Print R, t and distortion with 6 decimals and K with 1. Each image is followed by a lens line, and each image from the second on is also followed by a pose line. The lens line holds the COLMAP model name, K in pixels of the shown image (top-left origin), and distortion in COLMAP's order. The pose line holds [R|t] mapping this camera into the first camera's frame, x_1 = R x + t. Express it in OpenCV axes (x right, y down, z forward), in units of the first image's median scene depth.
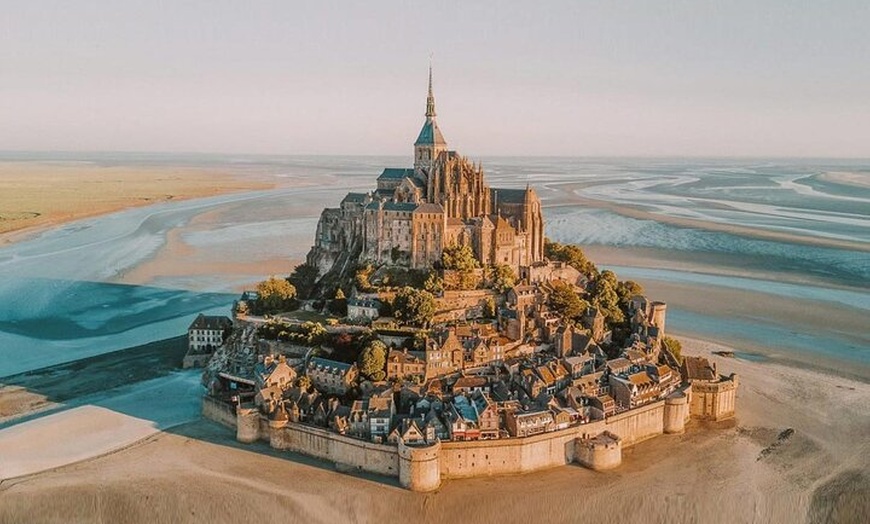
lens RADIAL K [[712.0, 0, 448.6], [0, 712.0, 261.4], [0, 0, 1]] dist [0.036807, -0.002347]
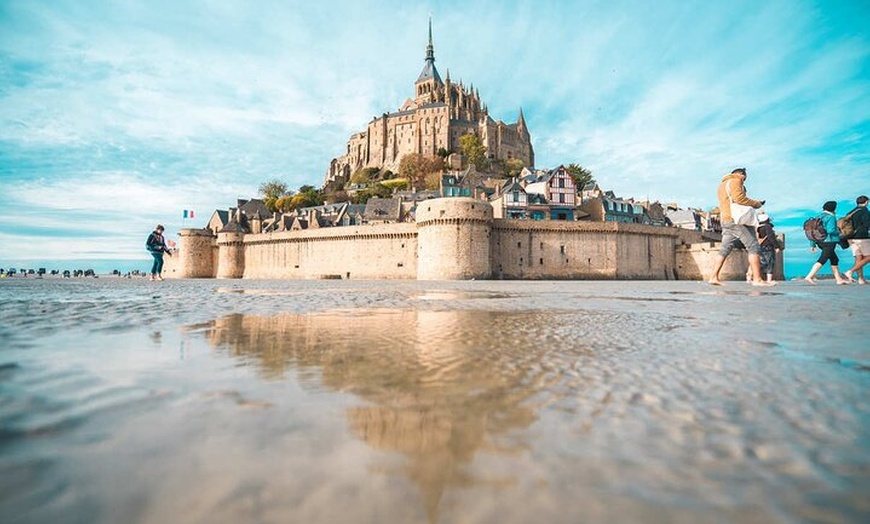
lens RADIAL K [[395.4, 0, 442.2], [0, 395.4, 253.5], [0, 0, 1]] dist [0.000336, 0.000061]
pose [[0.997776, 0.000377, 0.066654, -0.049574], [0.013880, 0.976886, -0.213308, 0.239268], [-0.065194, 0.213758, 0.974709, 0.478641]]
